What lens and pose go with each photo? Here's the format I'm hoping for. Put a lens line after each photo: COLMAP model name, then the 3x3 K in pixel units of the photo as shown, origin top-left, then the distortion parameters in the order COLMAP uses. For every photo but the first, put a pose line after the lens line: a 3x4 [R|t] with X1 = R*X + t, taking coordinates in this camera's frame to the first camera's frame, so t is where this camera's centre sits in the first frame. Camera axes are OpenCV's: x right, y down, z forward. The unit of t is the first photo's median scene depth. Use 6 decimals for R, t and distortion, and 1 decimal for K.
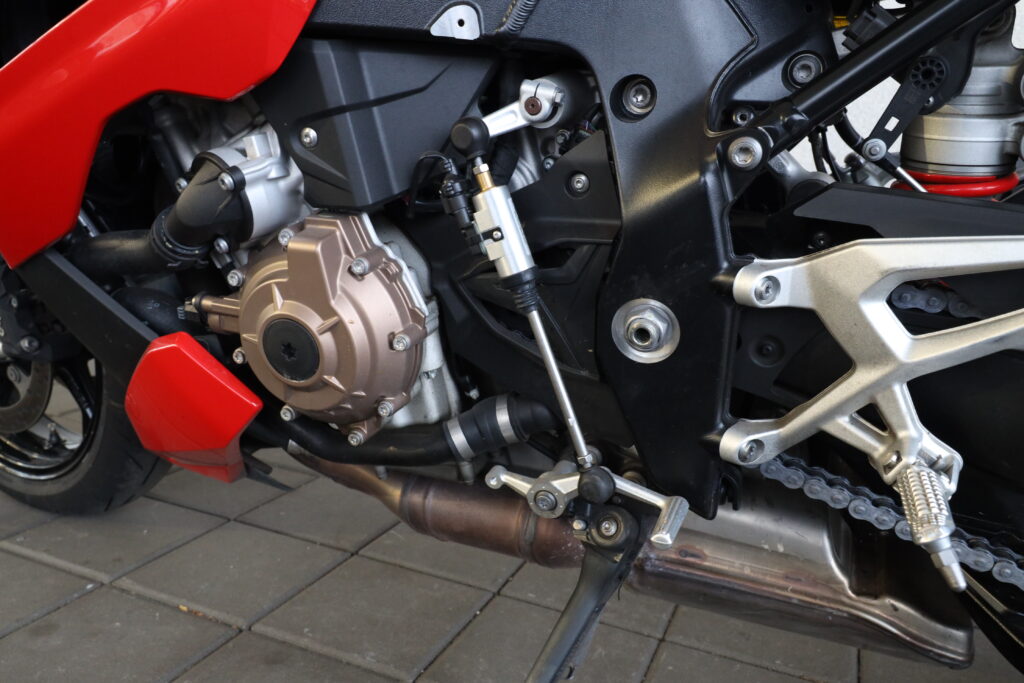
lens RADIAL K [[808.8, 0, 512.7], [0, 808.8, 333.9], [0, 0, 1]] dist [-0.004901, -0.000122]
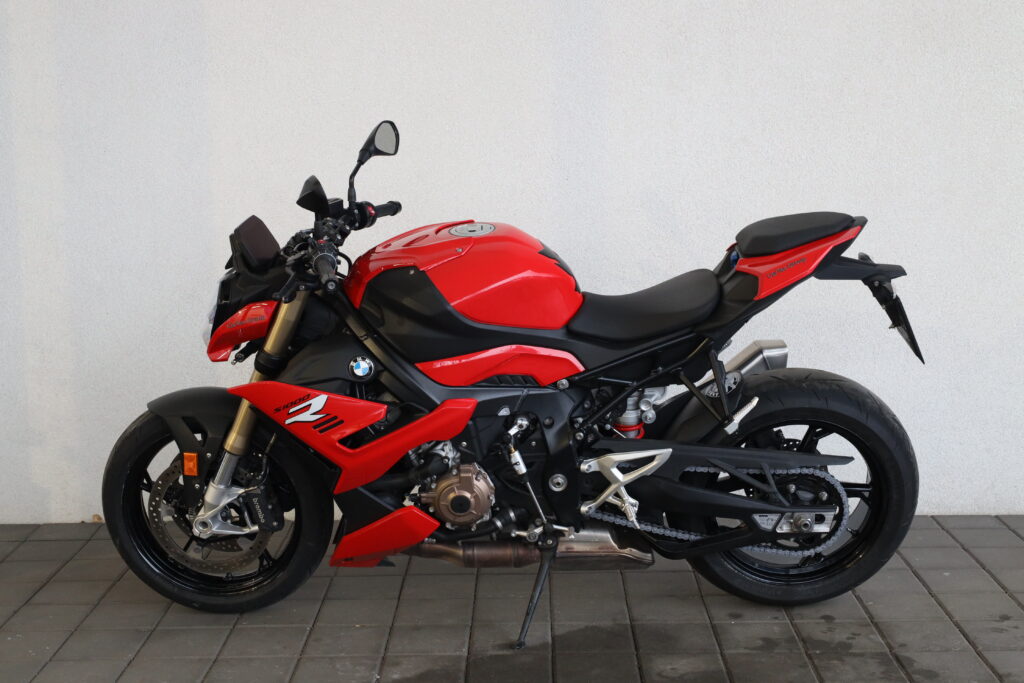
lens RADIAL K [[1474.6, 0, 514.1], [0, 1474.6, 341.8], [0, 0, 1]] dist [0.011127, 0.000000]
pose [[0.920884, -0.131858, 0.366860, -2.345340], [0.141927, 0.989877, -0.000475, -0.648868], [-0.363084, 0.052505, 0.930276, -5.088427]]
